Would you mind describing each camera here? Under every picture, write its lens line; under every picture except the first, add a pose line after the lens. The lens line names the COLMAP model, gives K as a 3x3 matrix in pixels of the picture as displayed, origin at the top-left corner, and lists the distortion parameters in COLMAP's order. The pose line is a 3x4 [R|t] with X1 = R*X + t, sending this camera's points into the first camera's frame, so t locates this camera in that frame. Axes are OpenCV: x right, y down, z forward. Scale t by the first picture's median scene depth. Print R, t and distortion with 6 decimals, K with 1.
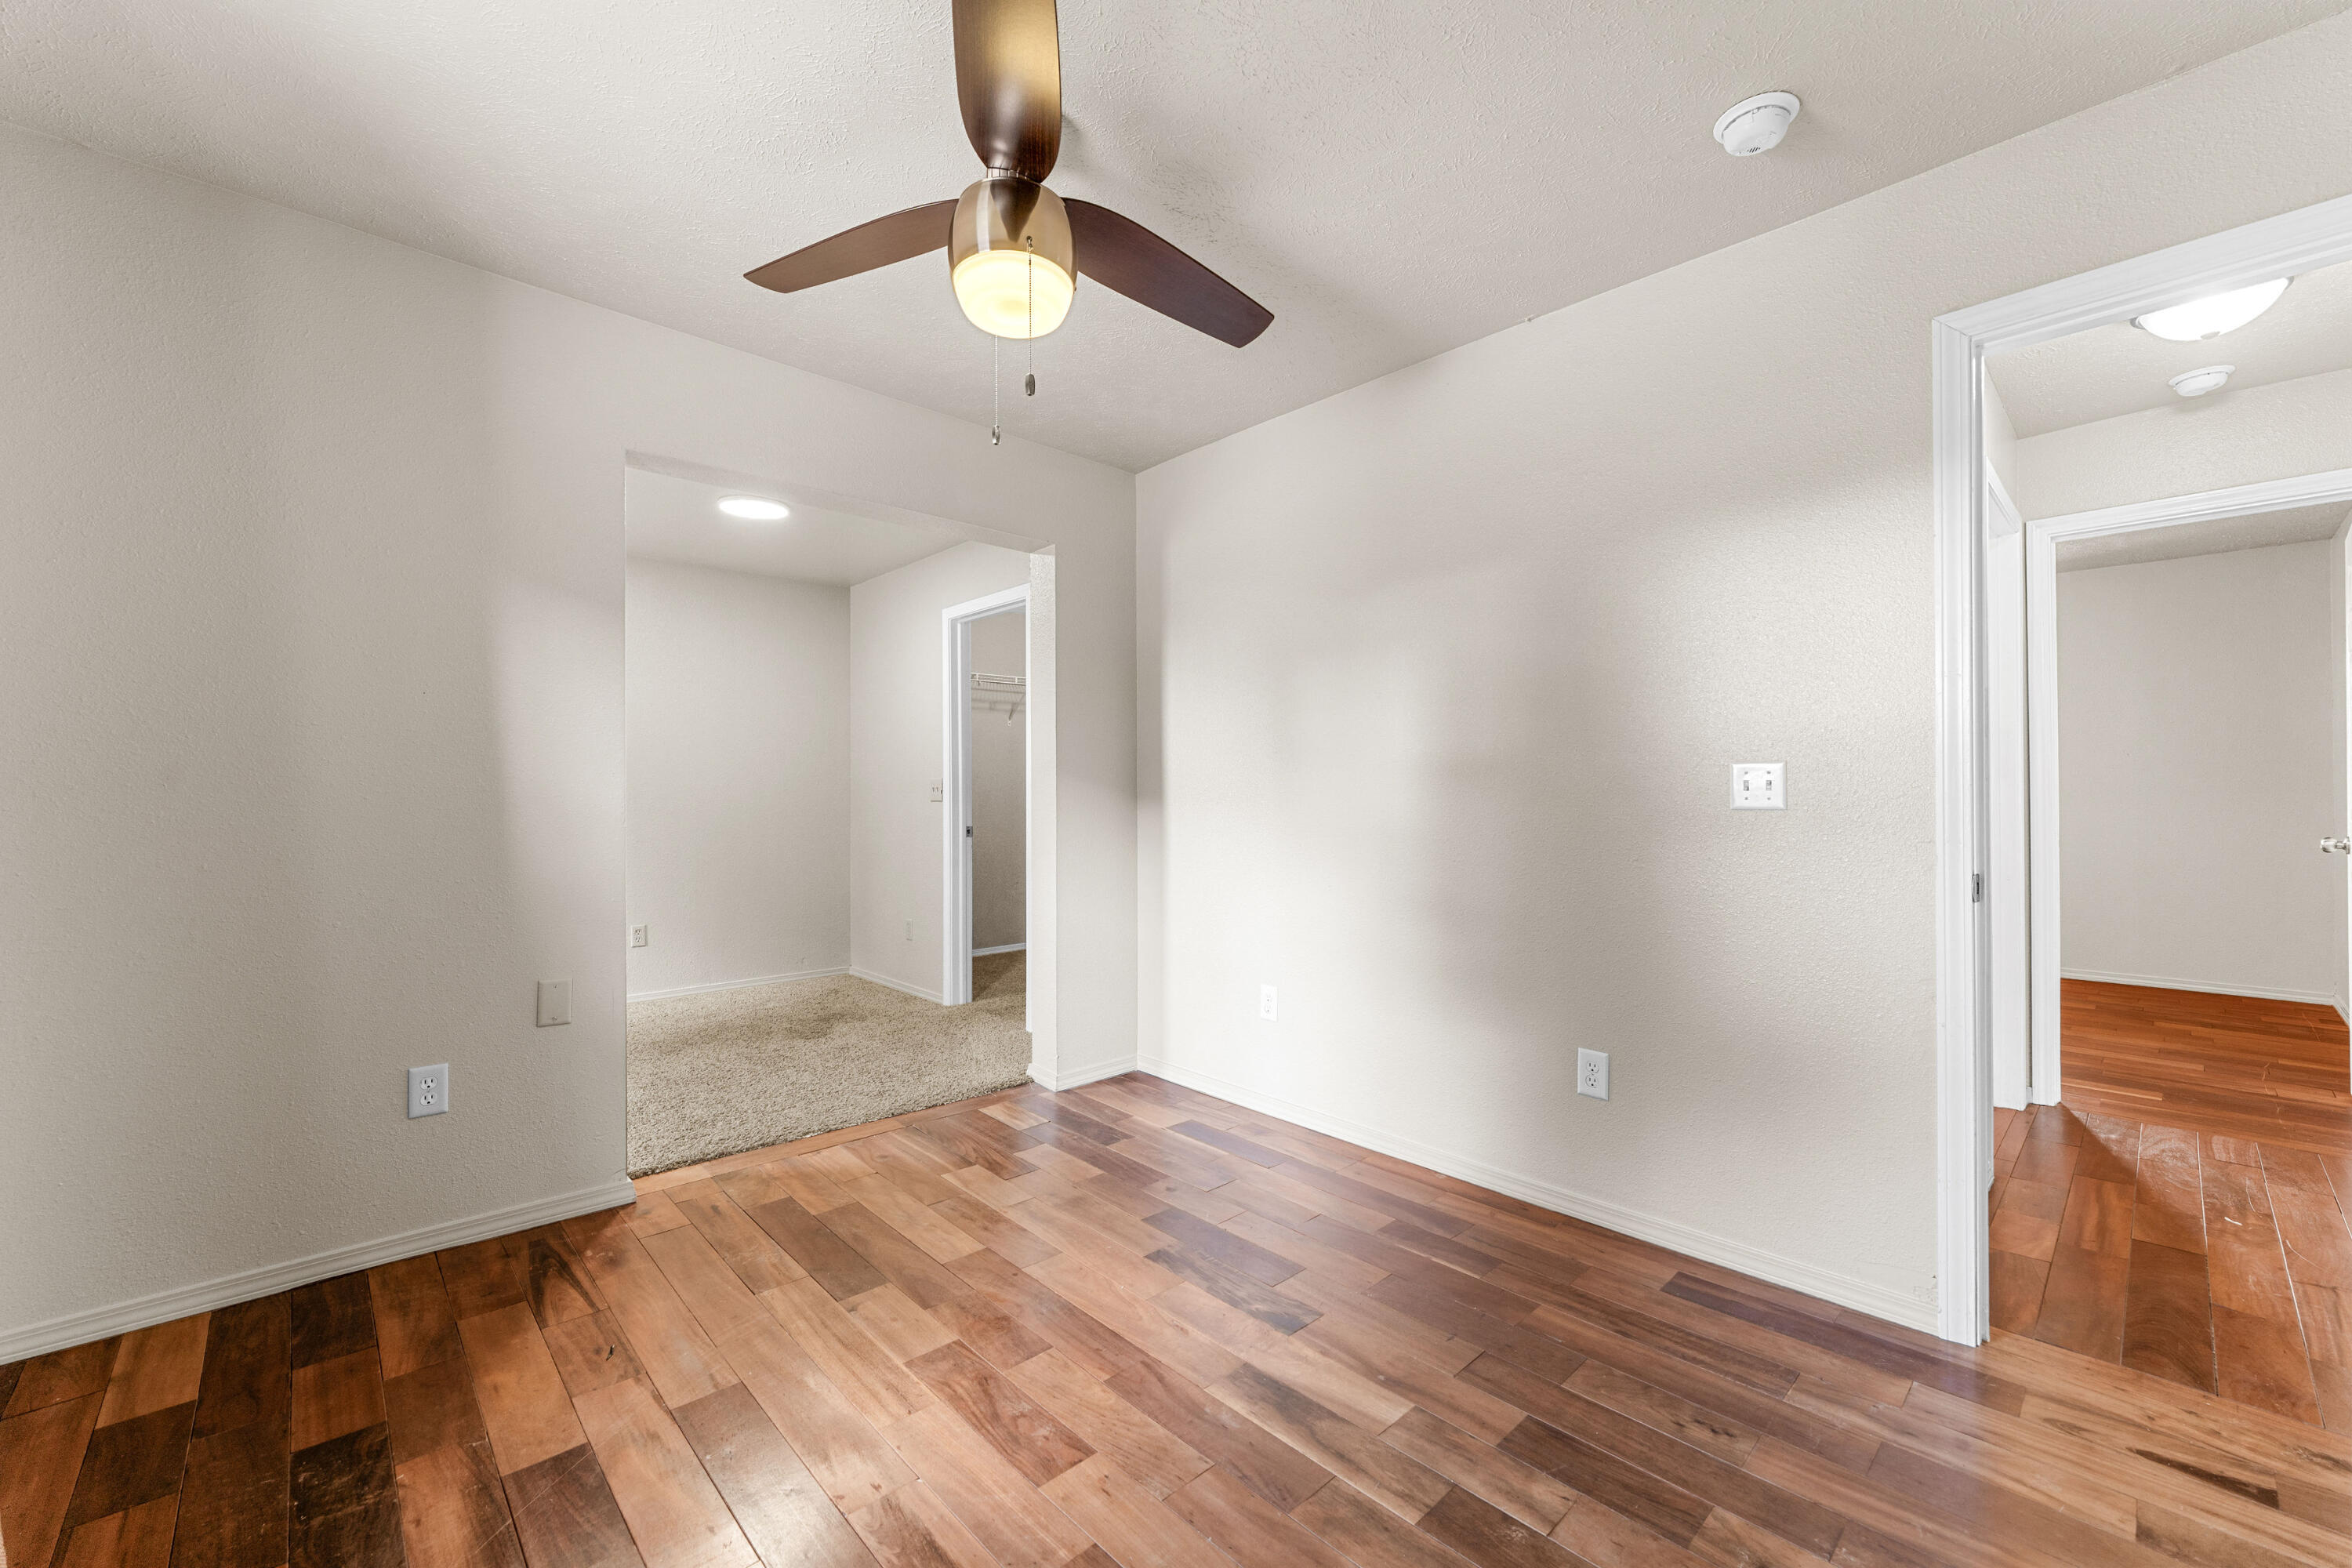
lens RADIAL K [[932.3, 0, 1166.7], [0, 932.3, 791.2], [0, 0, 1]] dist [0.000454, -0.000459]
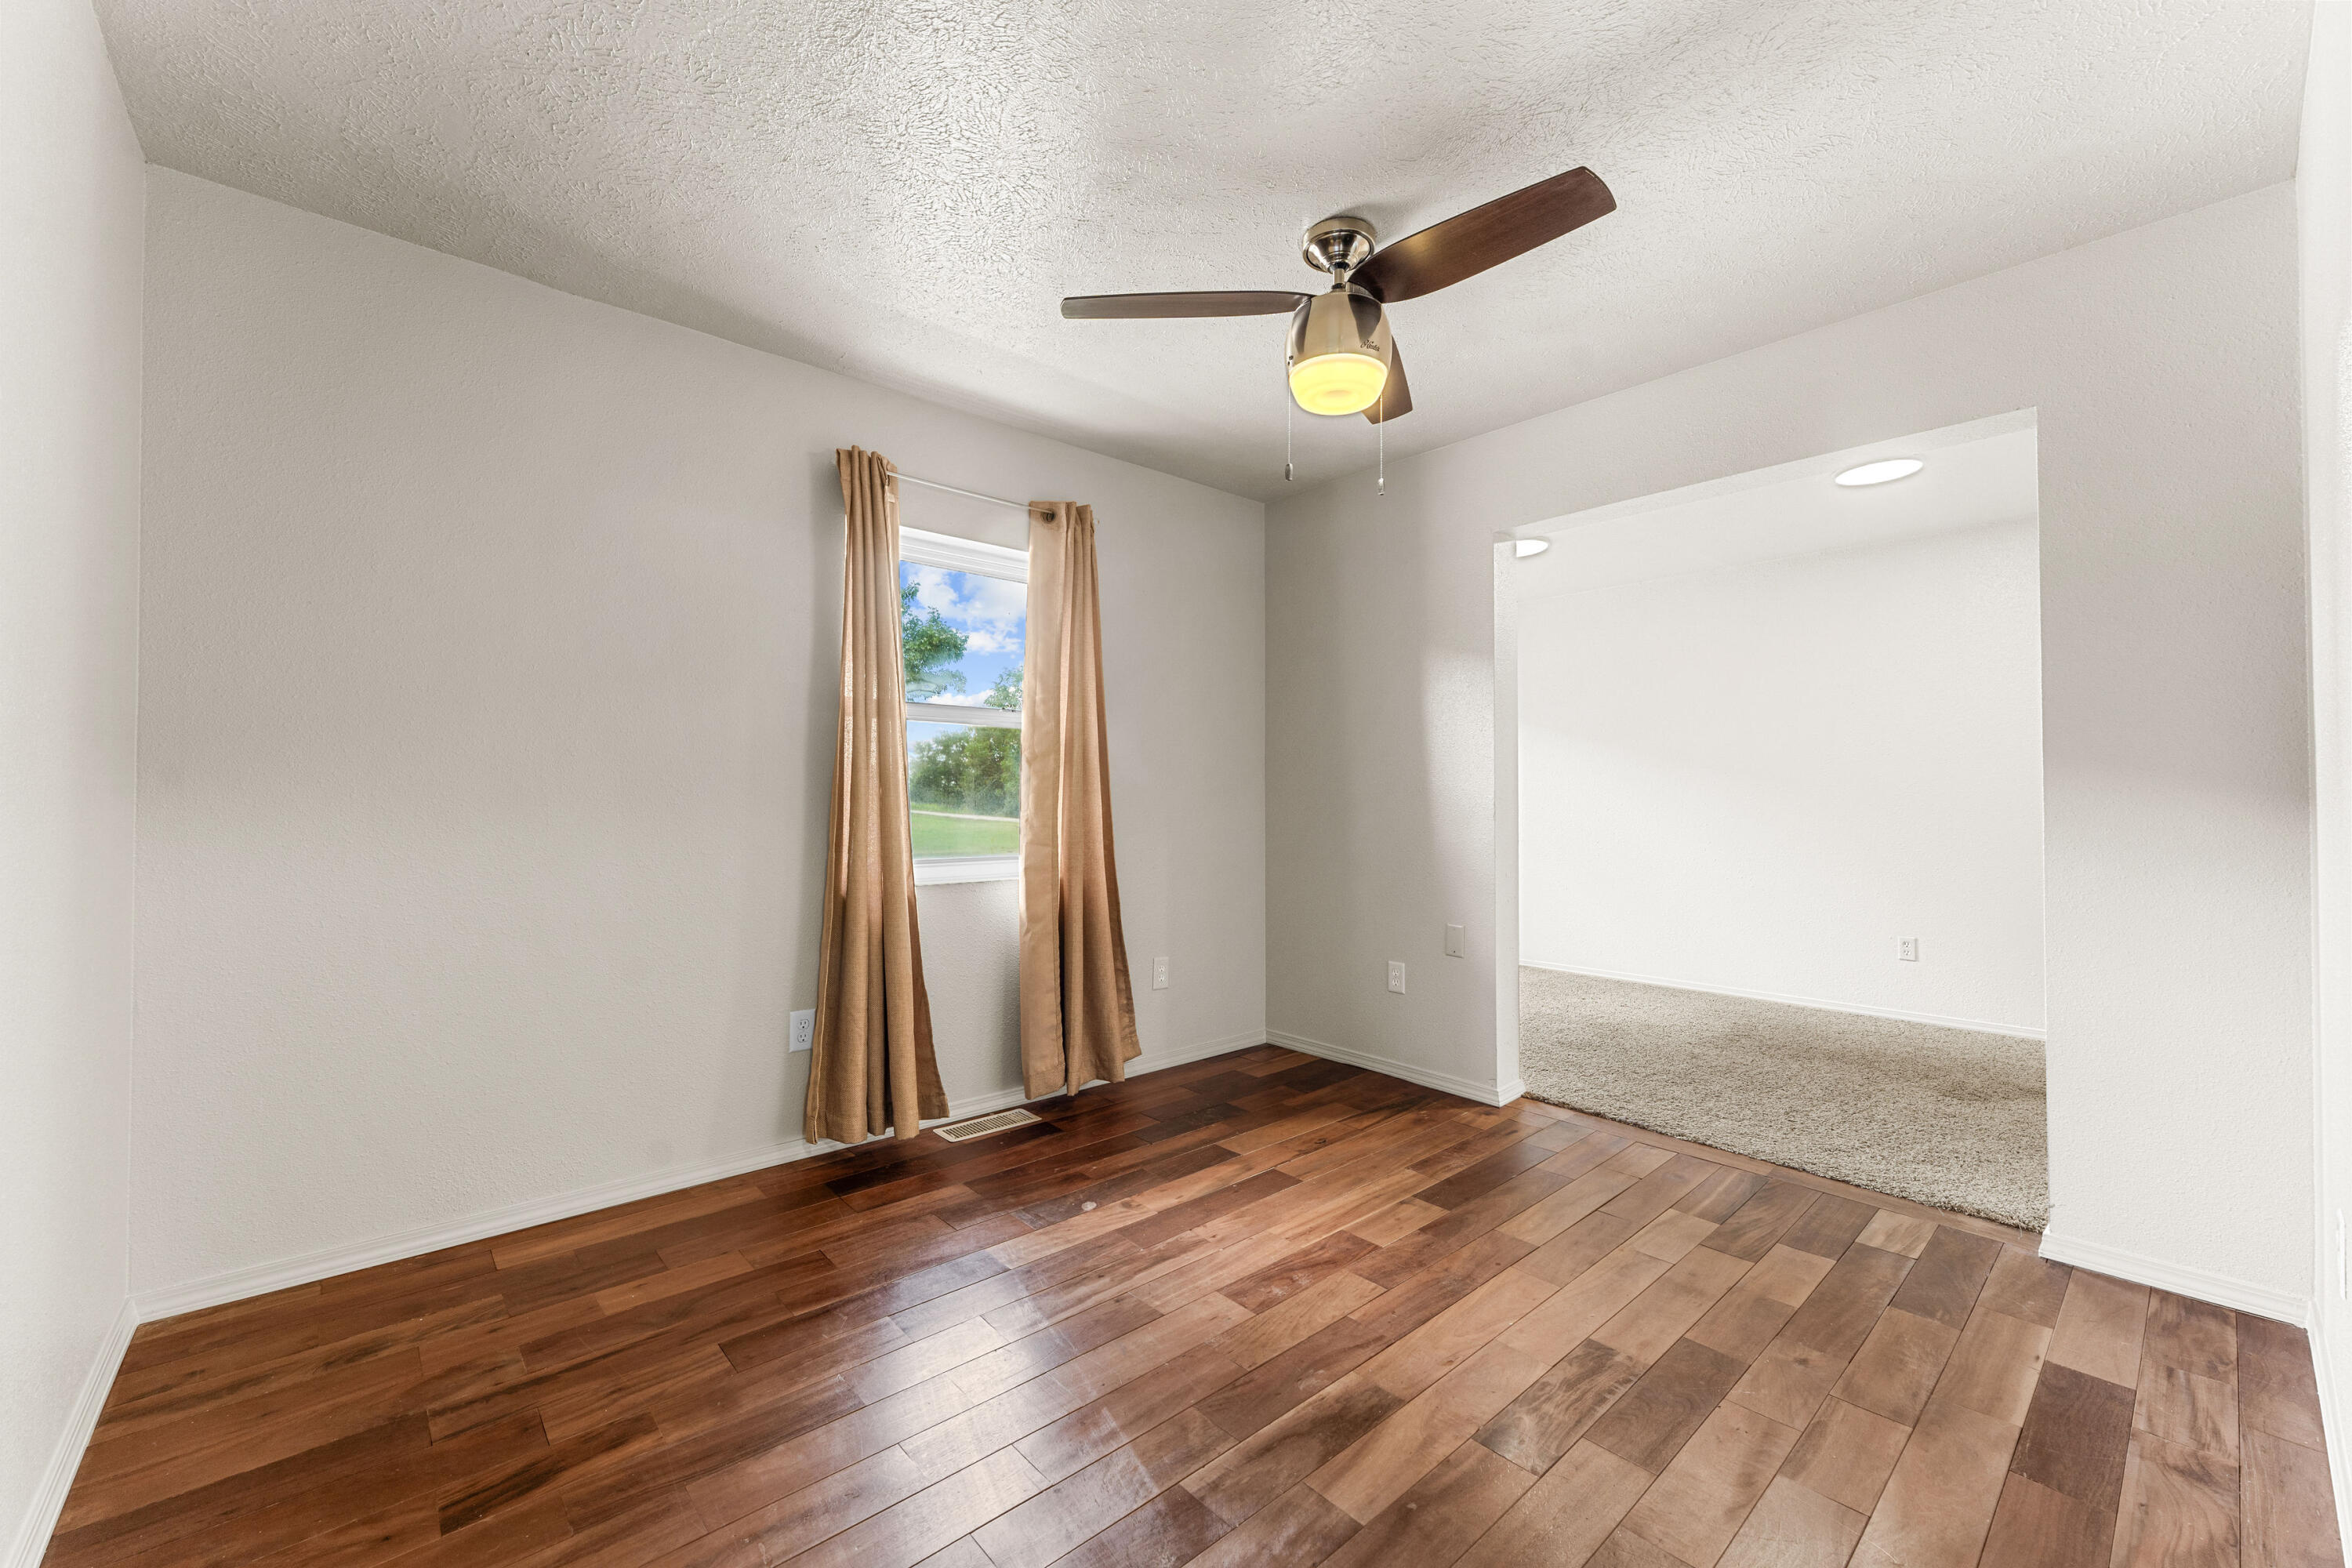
lens RADIAL K [[932.3, 0, 1166.7], [0, 932.3, 786.3], [0, 0, 1]] dist [0.000454, -0.000459]
pose [[-0.022056, -0.009475, -0.999712, 0.857758], [0.001100, 0.999954, -0.009502, 0.004416], [0.999756, -0.001309, -0.022045, 0.651212]]
